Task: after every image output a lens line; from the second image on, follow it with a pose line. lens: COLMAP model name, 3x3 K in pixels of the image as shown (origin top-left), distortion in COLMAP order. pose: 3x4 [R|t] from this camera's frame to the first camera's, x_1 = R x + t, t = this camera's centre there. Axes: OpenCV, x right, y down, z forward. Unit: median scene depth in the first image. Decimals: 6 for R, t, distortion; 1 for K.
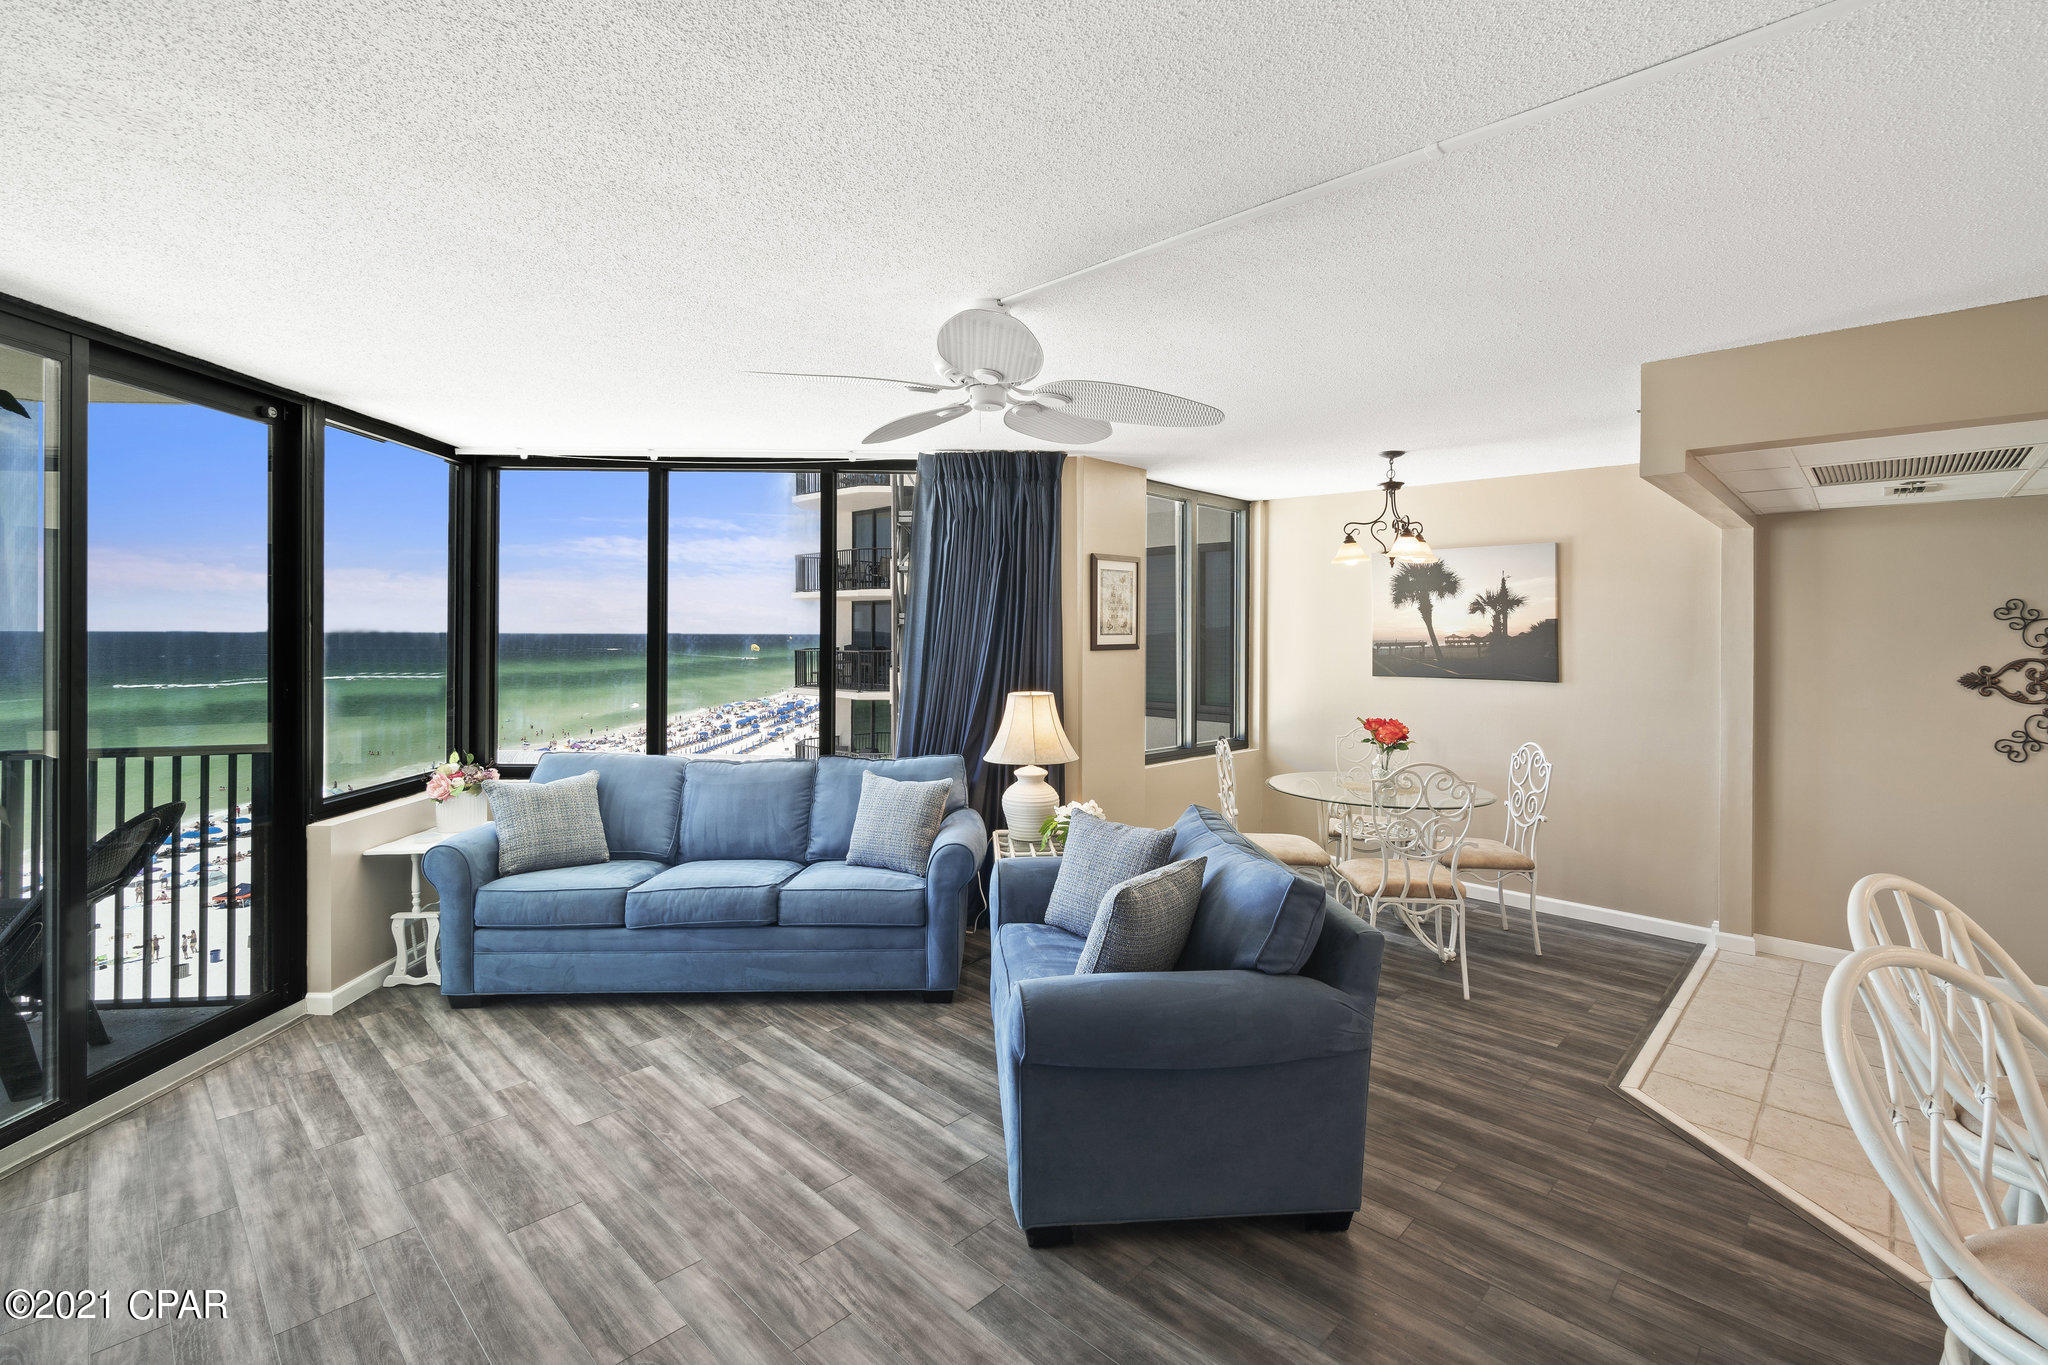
lens RADIAL K [[902.4, 0, 1034.9], [0, 902.4, 639.4], [0, 0, 1]] dist [-0.002911, 0.000005]
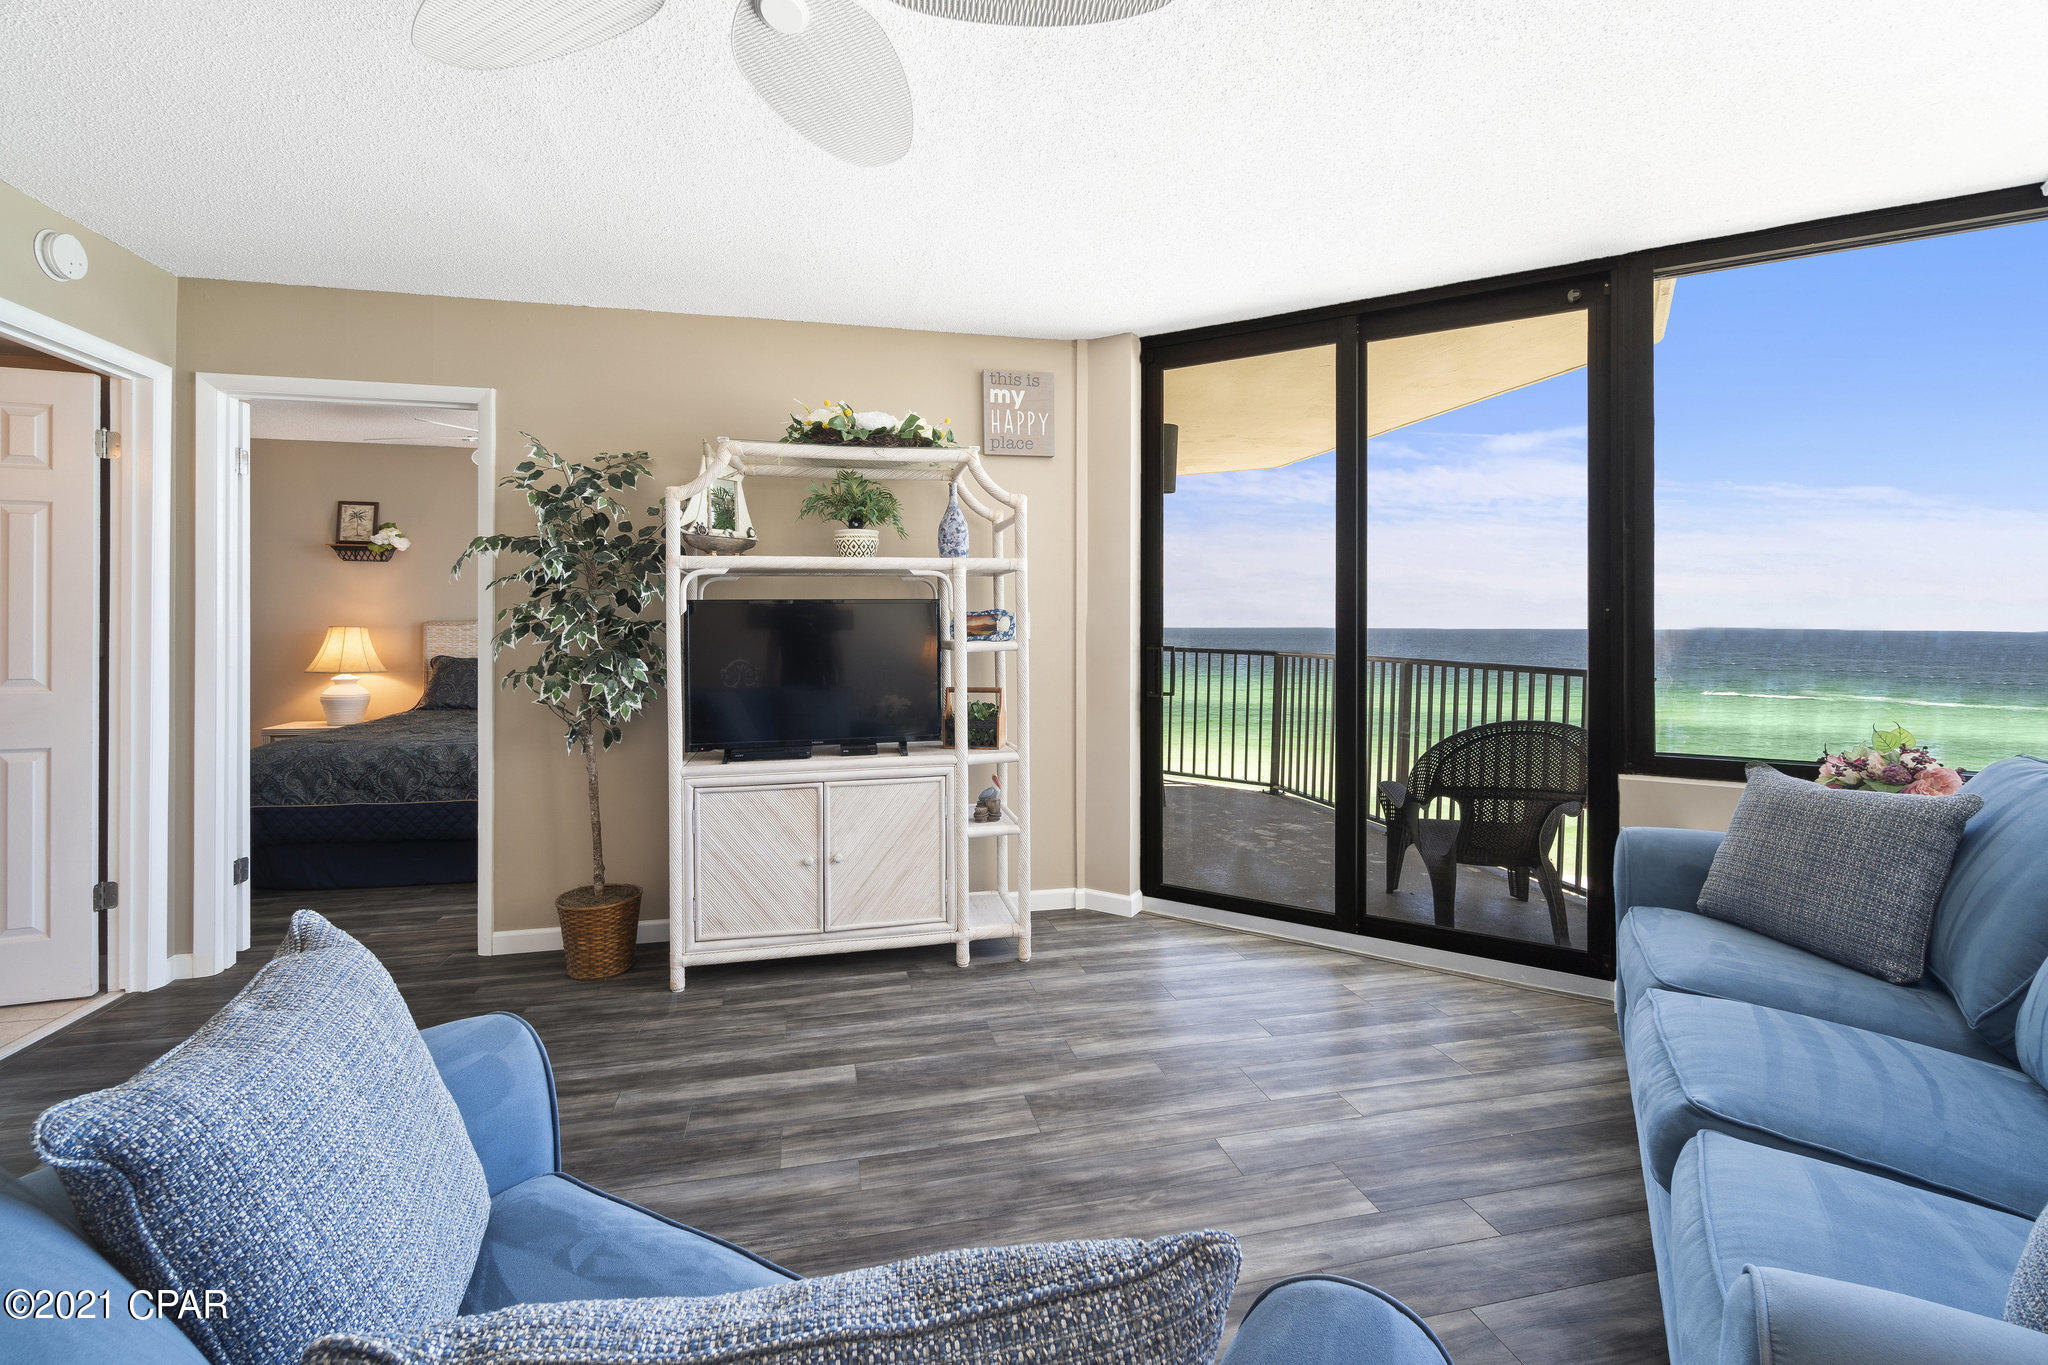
lens RADIAL K [[905.2, 0, 1028.8], [0, 905.2, 619.5], [0, 0, 1]] dist [-0.000574, 0.000026]
pose [[-0.545781, -0.011804, -0.837844, 0.181579], [-0.010851, 0.999916, -0.007019, 0.075654], [0.837857, 0.005261, -0.545864, 0.983827]]
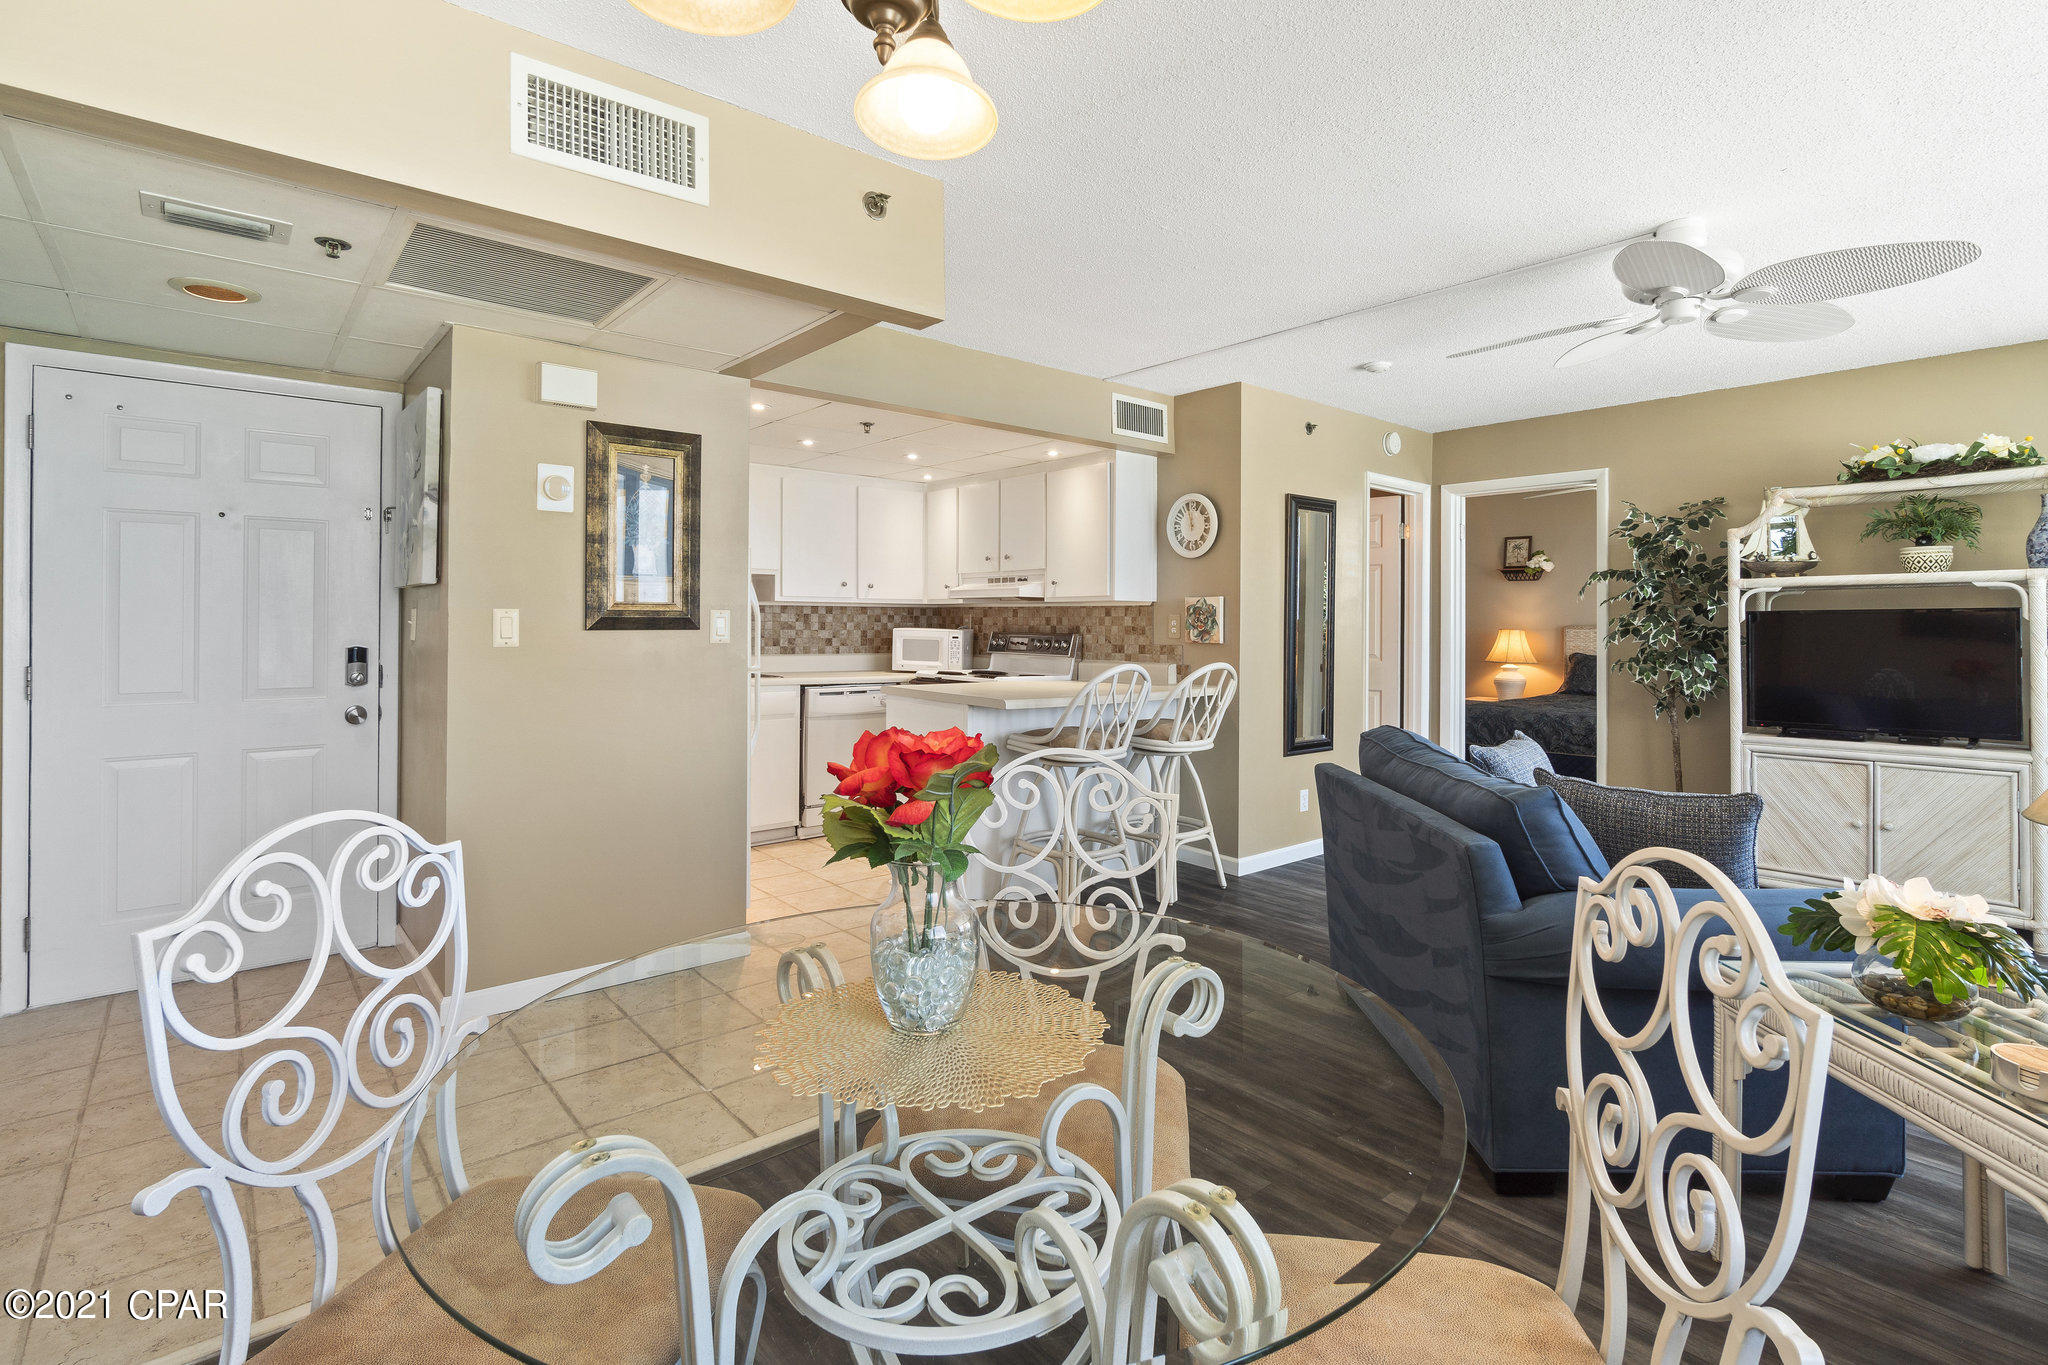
lens RADIAL K [[972.3, 0, 1036.9], [0, 972.3, 620.5], [0, 0, 1]] dist [-0.002932, 0.000465]
pose [[-0.995303, -0.013436, 0.095873, 0.416243], [-0.013004, 0.999902, 0.005132, 0.071655], [-0.095932, 0.003861, -0.995380, 1.552428]]
